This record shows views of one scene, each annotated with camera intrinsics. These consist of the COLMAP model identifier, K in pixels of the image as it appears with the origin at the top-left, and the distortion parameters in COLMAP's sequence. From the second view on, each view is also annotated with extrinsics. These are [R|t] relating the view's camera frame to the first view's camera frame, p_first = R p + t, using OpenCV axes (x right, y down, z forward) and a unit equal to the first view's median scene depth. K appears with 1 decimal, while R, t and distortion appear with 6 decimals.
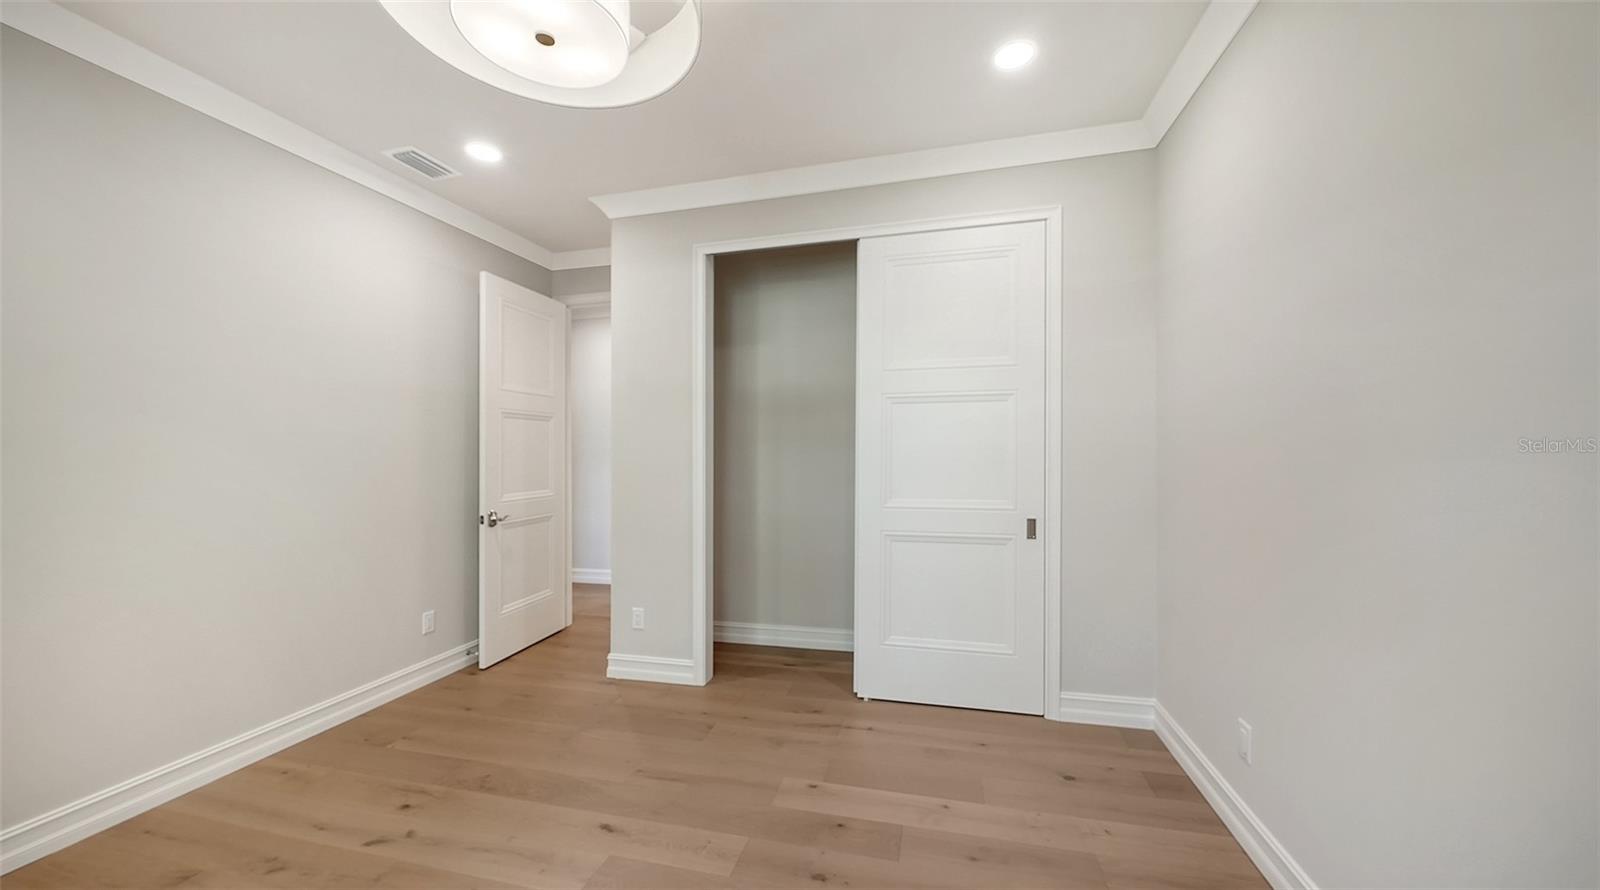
lens RADIAL K [[596.3, 0, 795.3], [0, 596.3, 443.0], [0, 0, 1]] dist [0.003491, 0.000084]
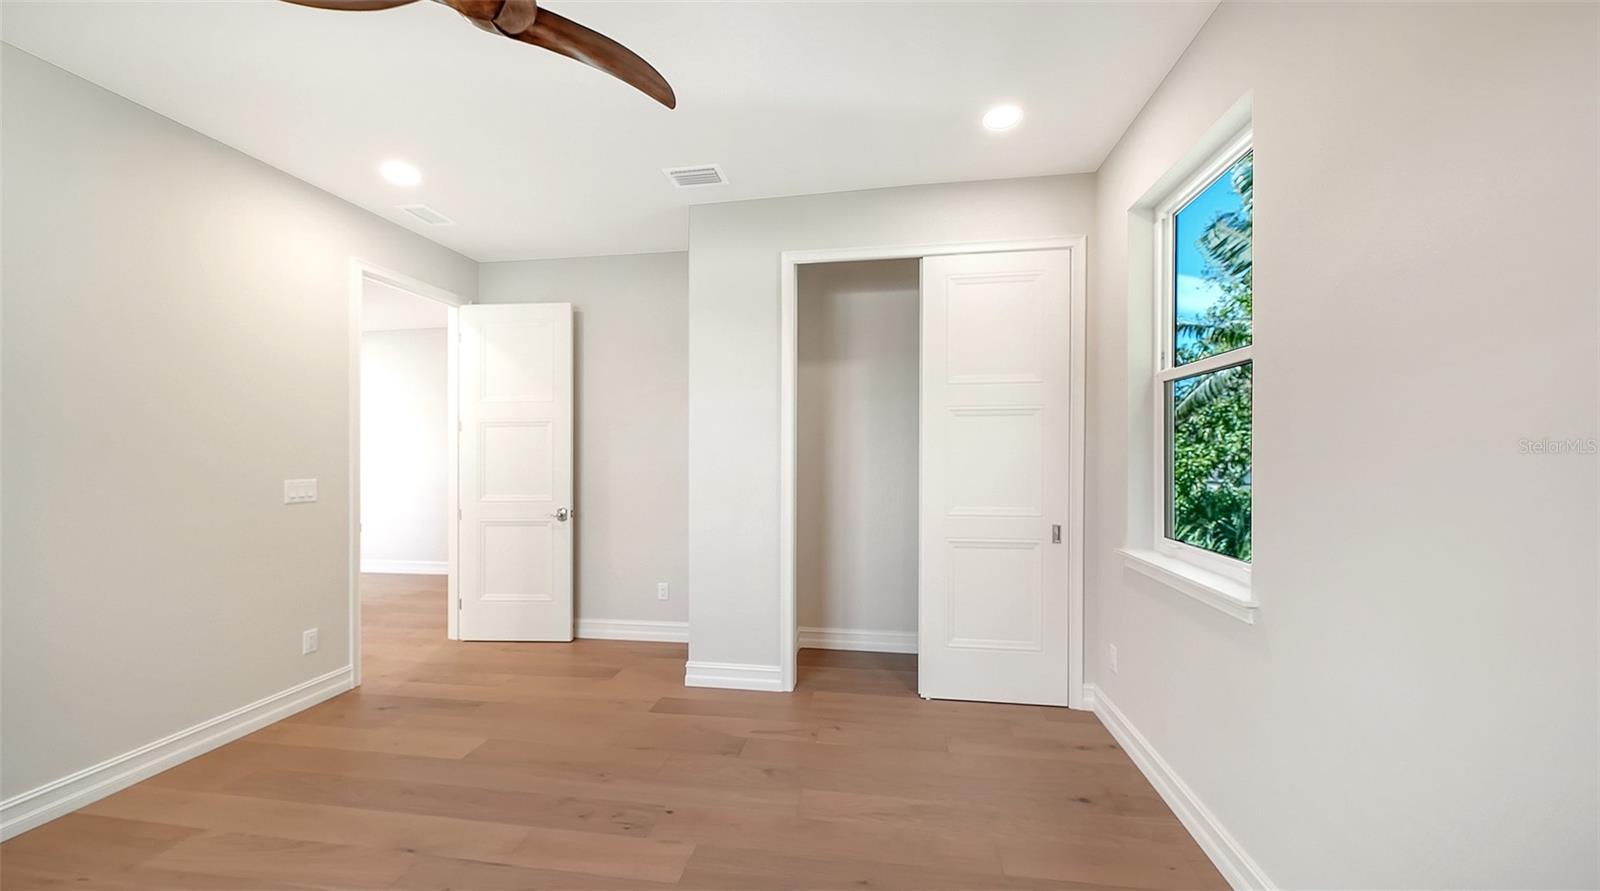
lens RADIAL K [[558.0, 0, 803.0], [0, 558.0, 452.9], [0, 0, 1]] dist [0.000780, 0.000149]
pose [[0.994819, 0.013389, 0.100780, -0.208140], [-0.013766, 0.999901, 0.003048, 0.000108], [-0.100729, -0.004419, 0.994904, 0.054793]]
